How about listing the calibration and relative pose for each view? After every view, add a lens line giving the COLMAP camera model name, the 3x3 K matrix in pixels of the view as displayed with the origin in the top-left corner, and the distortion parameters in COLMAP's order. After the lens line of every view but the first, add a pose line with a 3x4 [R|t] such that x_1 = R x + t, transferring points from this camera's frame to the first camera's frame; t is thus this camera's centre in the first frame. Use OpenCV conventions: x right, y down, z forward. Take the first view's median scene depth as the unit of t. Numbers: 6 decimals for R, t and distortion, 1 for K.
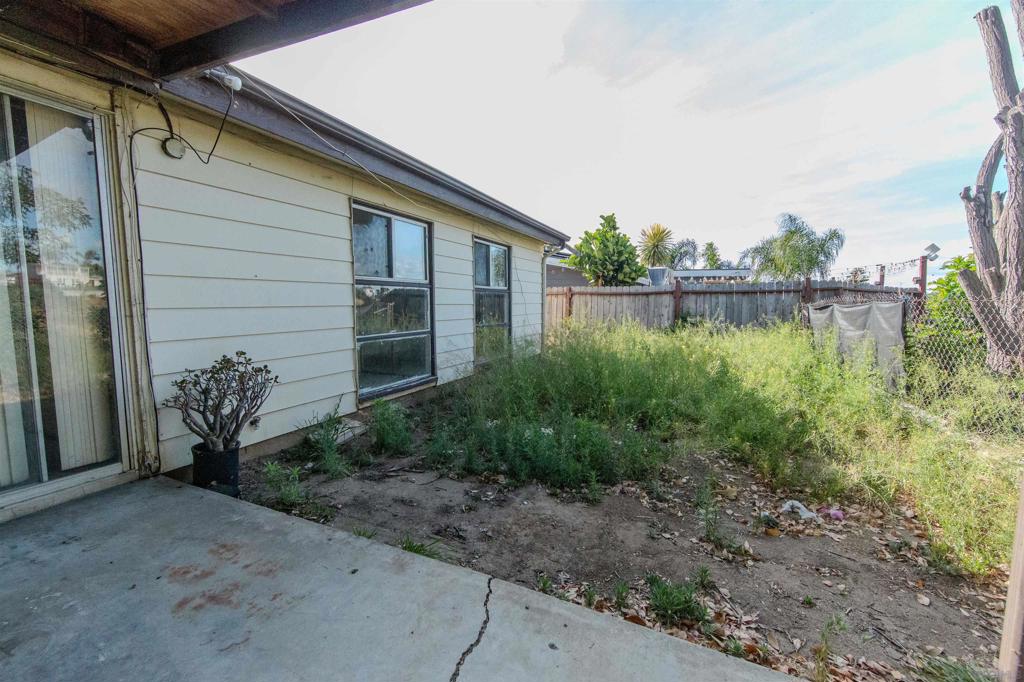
lens RADIAL K [[416.6, 0, 512.0], [0, 416.6, 341.0], [0, 0, 1]] dist [0.000463, -0.000027]
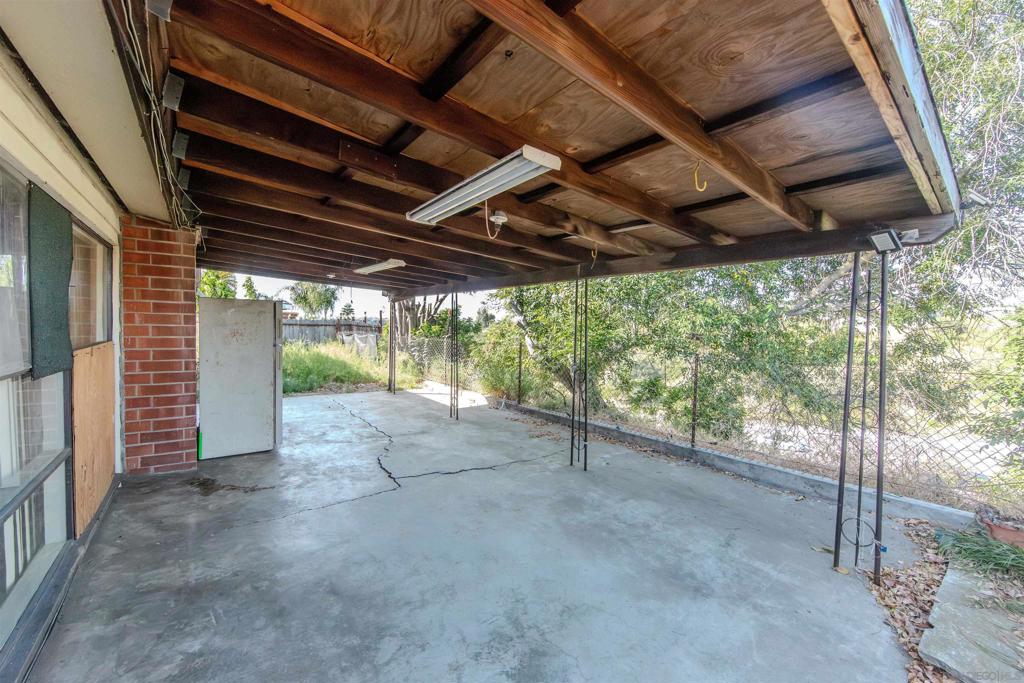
lens RADIAL K [[407.0, 0, 512.0], [0, 407.0, 341.5], [0, 0, 1]] dist [-0.000634, -0.000314]
pose [[0.465665, -0.016924, 0.884799, -0.774290], [0.053468, 0.998529, -0.009041, 0.026248], [-0.883344, 0.051519, 0.465885, -0.792399]]
